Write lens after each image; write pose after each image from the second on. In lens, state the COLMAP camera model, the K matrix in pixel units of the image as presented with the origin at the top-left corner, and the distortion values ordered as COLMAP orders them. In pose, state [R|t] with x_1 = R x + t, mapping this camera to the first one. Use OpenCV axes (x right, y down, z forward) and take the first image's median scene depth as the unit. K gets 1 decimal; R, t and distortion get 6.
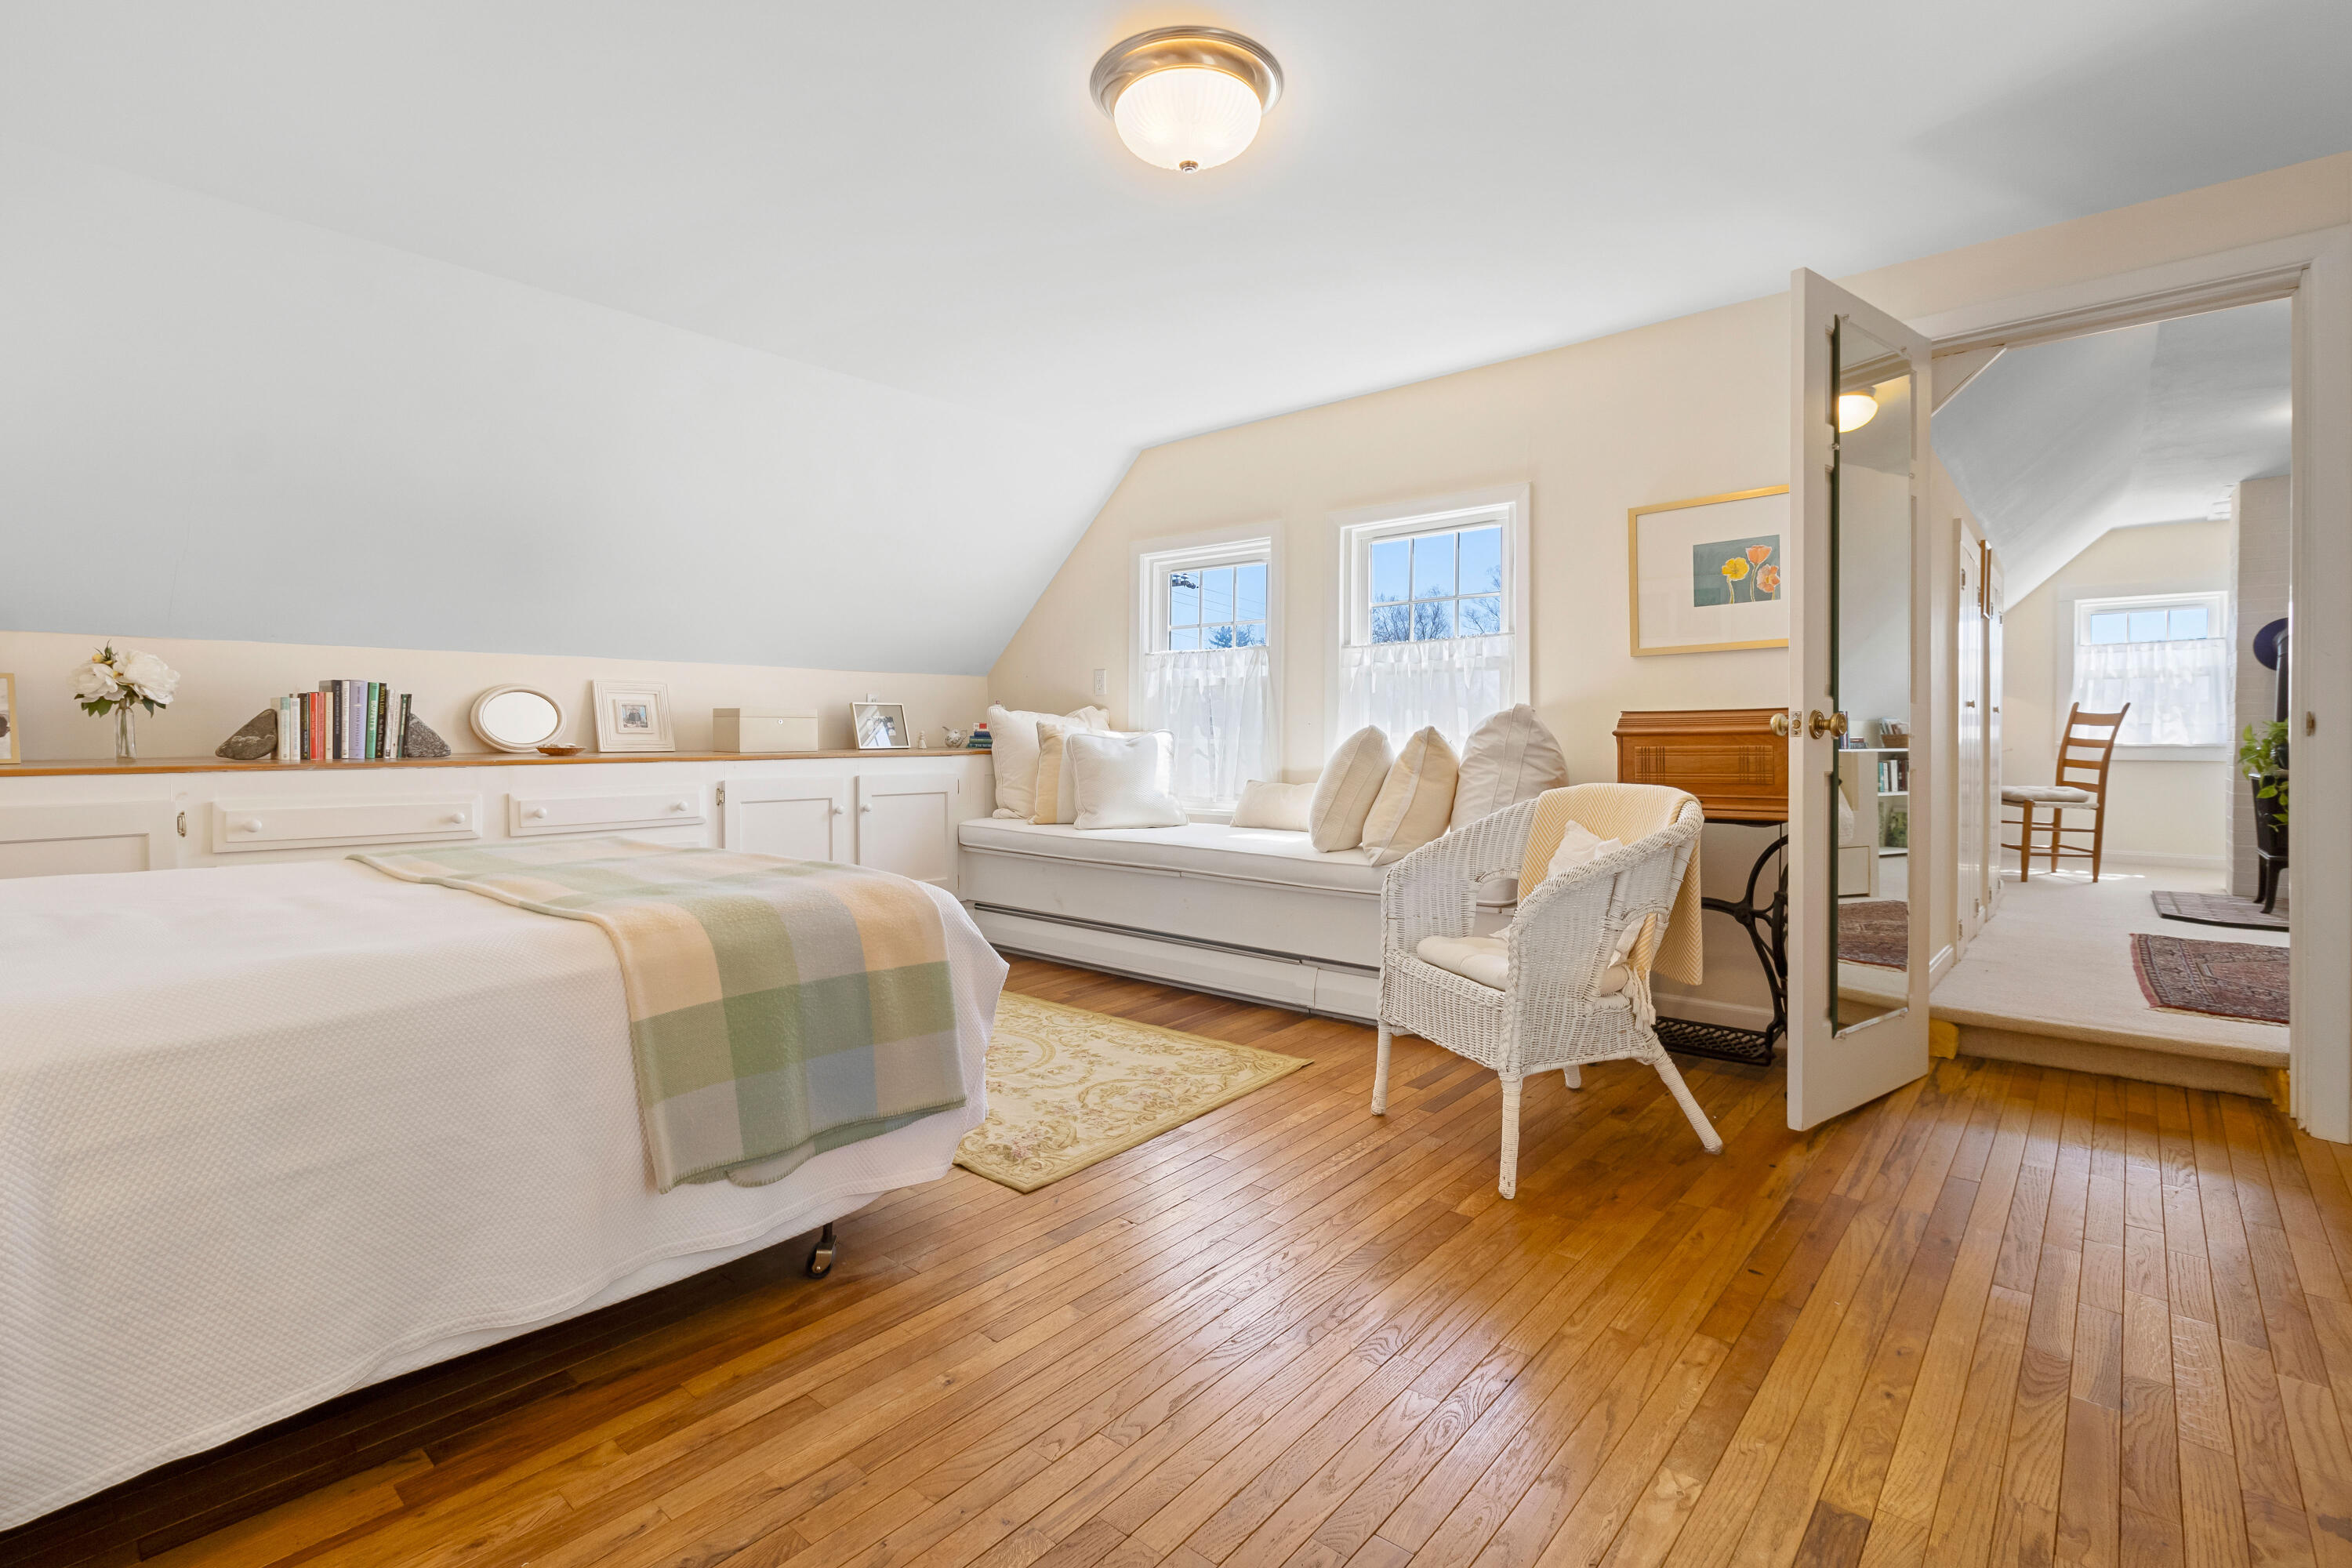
lens RADIAL K [[1089.5, 0, 1171.2], [0, 1089.5, 738.9], [0, 0, 1]] dist [0.004233, -0.000753]
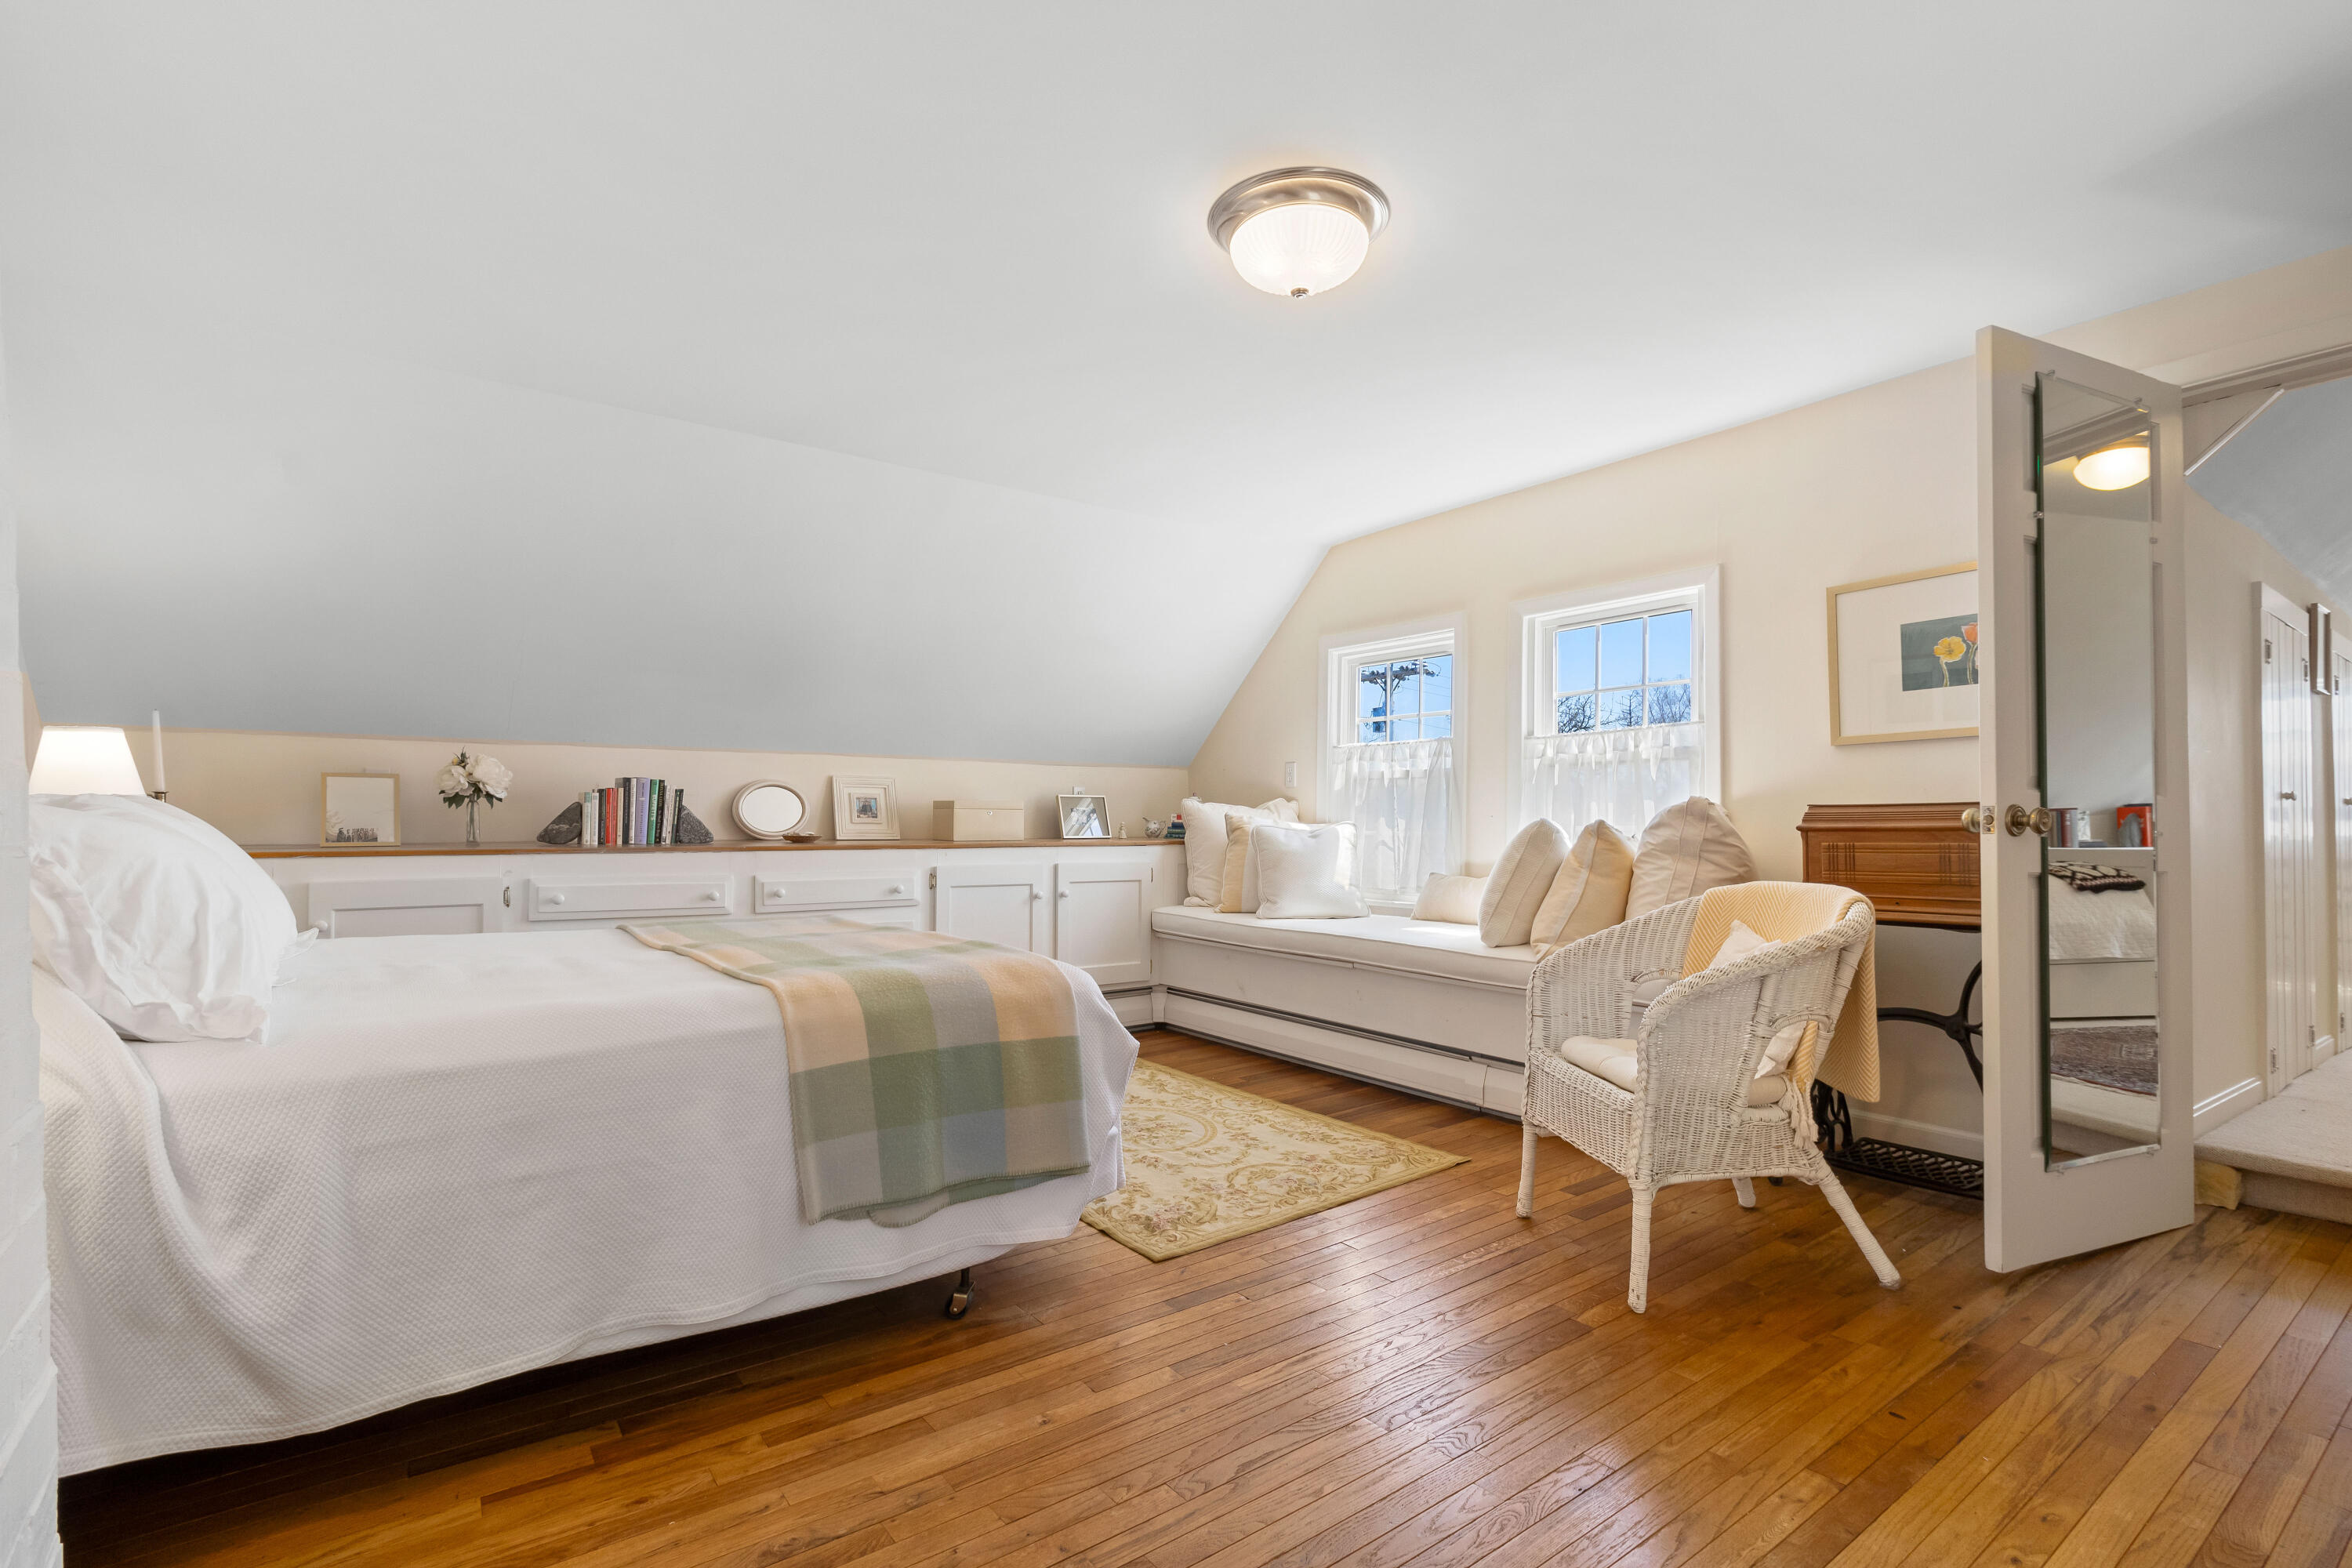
lens RADIAL K [[1089.5, 0, 1181.2], [0, 1089.5, 788.6], [0, 0, 1]] dist [0.004233, -0.000753]
pose [[0.976405, -0.002569, -0.215933, 0.110297], [-0.005353, 0.999334, -0.036097, -0.002970], [0.215882, 0.036401, 0.975741, -0.037812]]
